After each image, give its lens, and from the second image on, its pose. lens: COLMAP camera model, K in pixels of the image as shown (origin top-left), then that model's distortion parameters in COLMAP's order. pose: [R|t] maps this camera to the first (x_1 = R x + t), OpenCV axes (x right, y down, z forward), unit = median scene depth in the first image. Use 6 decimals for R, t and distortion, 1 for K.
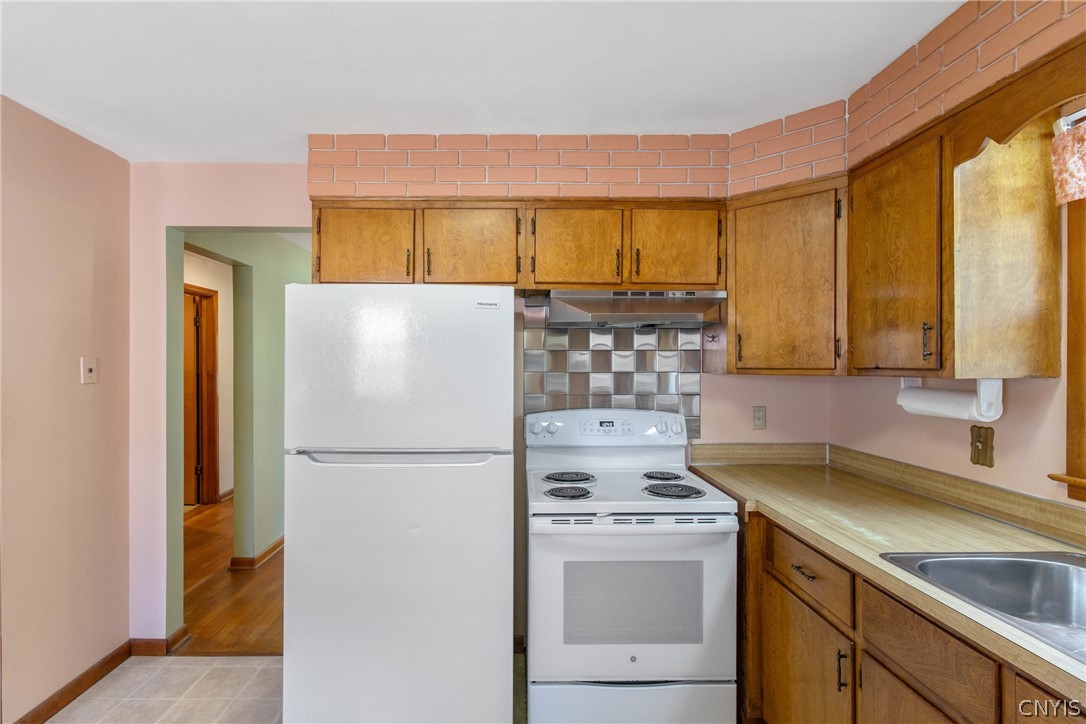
lens RADIAL K [[499.0, 0, 532.8], [0, 499.0, 362.6], [0, 0, 1]] dist [0.002161, 0.000442]
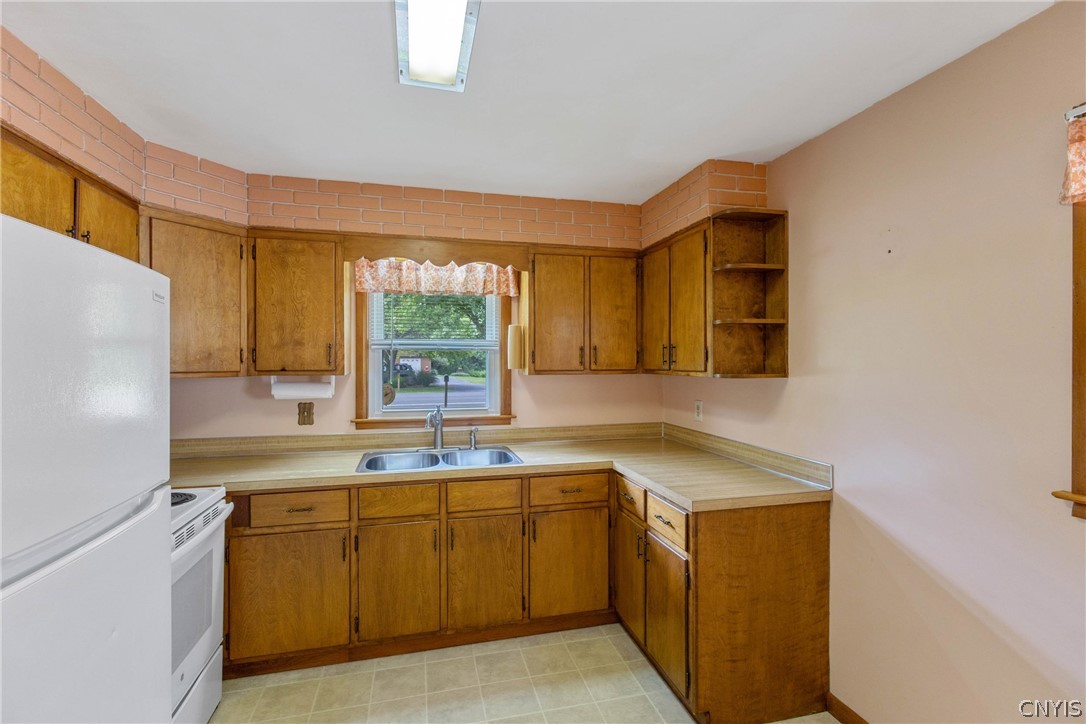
lens RADIAL K [[499.0, 0, 532.8], [0, 499.0, 362.6], [0, 0, 1]] dist [0.002161, 0.000442]
pose [[-0.211677, -0.005233, 0.977326, -0.899520], [0.002018, 0.999981, 0.005791, -0.018339], [-0.977338, 0.003198, -0.211663, 0.550404]]
